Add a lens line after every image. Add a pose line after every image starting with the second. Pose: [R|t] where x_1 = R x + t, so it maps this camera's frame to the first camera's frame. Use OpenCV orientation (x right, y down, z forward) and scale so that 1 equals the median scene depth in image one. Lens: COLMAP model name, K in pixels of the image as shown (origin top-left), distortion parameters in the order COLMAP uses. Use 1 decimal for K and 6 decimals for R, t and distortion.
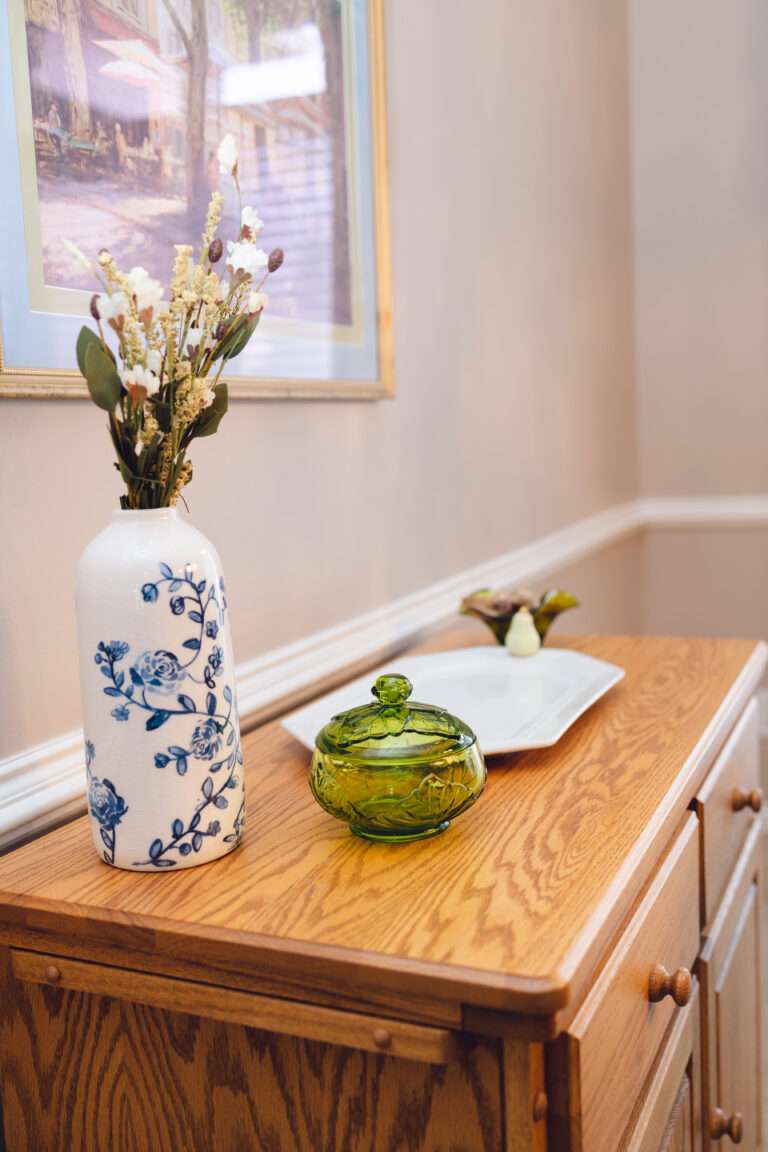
lens RADIAL K [[1183.4, 0, 384.0], [0, 1183.4, 576.0], [0, 0, 1]] dist [0.012295, 0.016709]
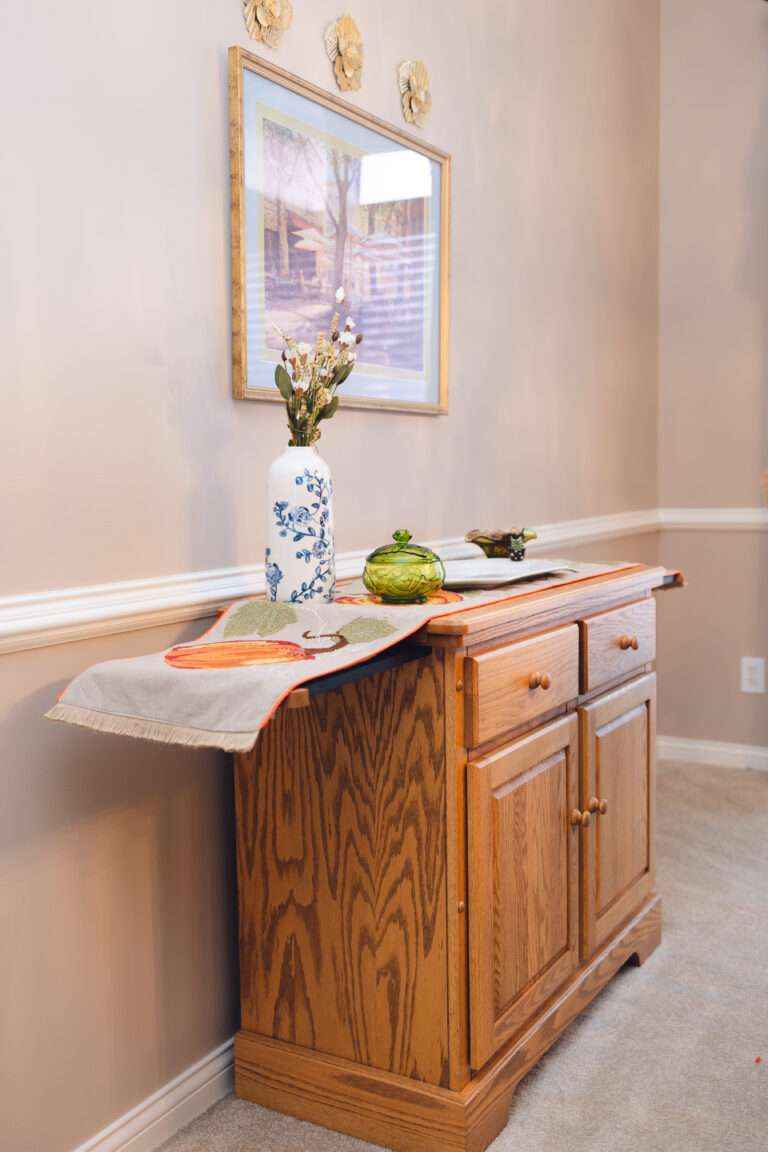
lens RADIAL K [[1168.0, 0, 384.0], [0, 1168.0, 576.0], [0, 0, 1]] dist [0.097319, 0.015192]
pose [[0.994171, 0.041376, -0.099557, 0.177324], [-0.044985, 0.998399, -0.034284, 0.262940], [0.097979, 0.038562, 0.994441, -1.232203]]
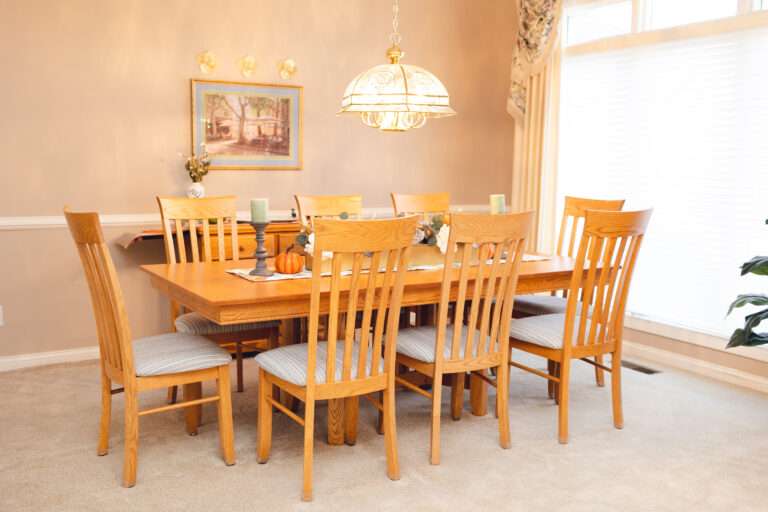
lens RADIAL K [[789.0, 0, 384.0], [0, 789.0, 256.0], [0, 0, 1]] dist [0.012295, 0.016709]
pose [[0.803235, 0.111560, -0.585122, 4.402176], [-0.114371, 0.992913, 0.032304, 0.134796], [0.584579, 0.040973, 0.810301, -2.924448]]
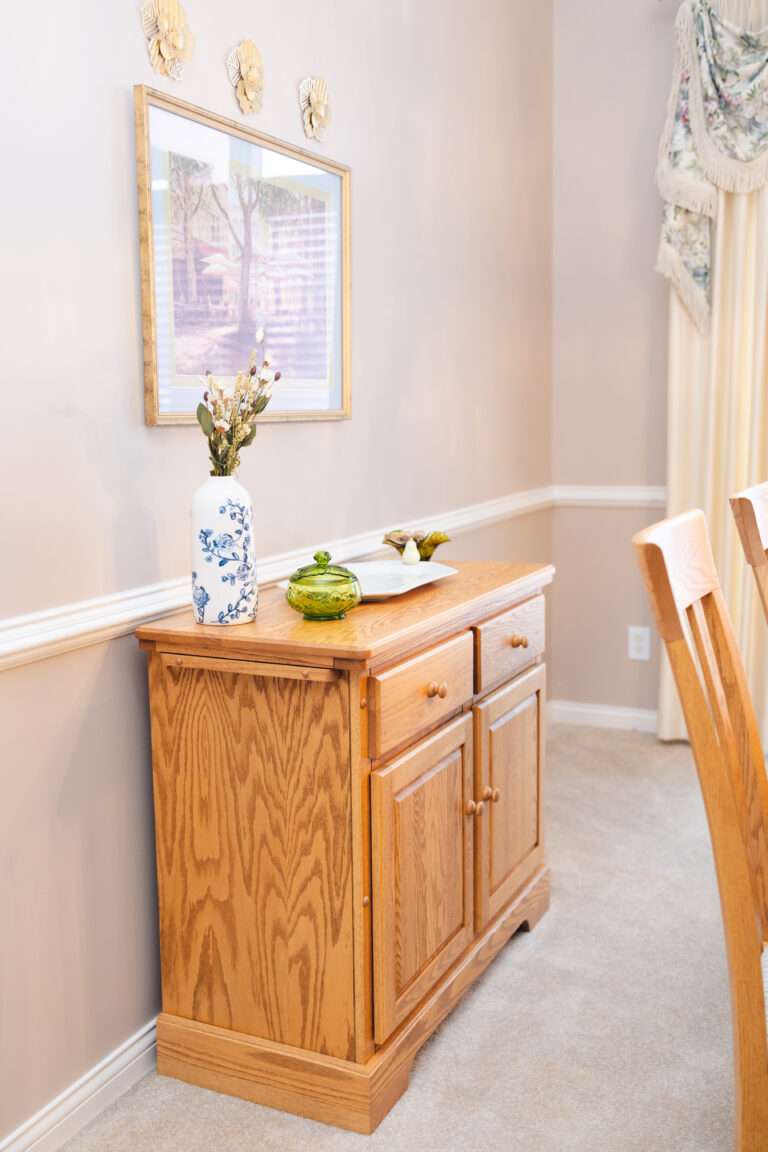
lens RADIAL K [[1169.9, 0, 371.0], [0, 1169.9, 580.4], [0, 0, 1]] dist [0.114934, -0.002015]
pose [[0.998972, 0.036180, -0.027326, 0.179882], [-0.035593, 0.999131, 0.021676, 0.094050], [0.028086, -0.020681, 0.999392, -1.403707]]
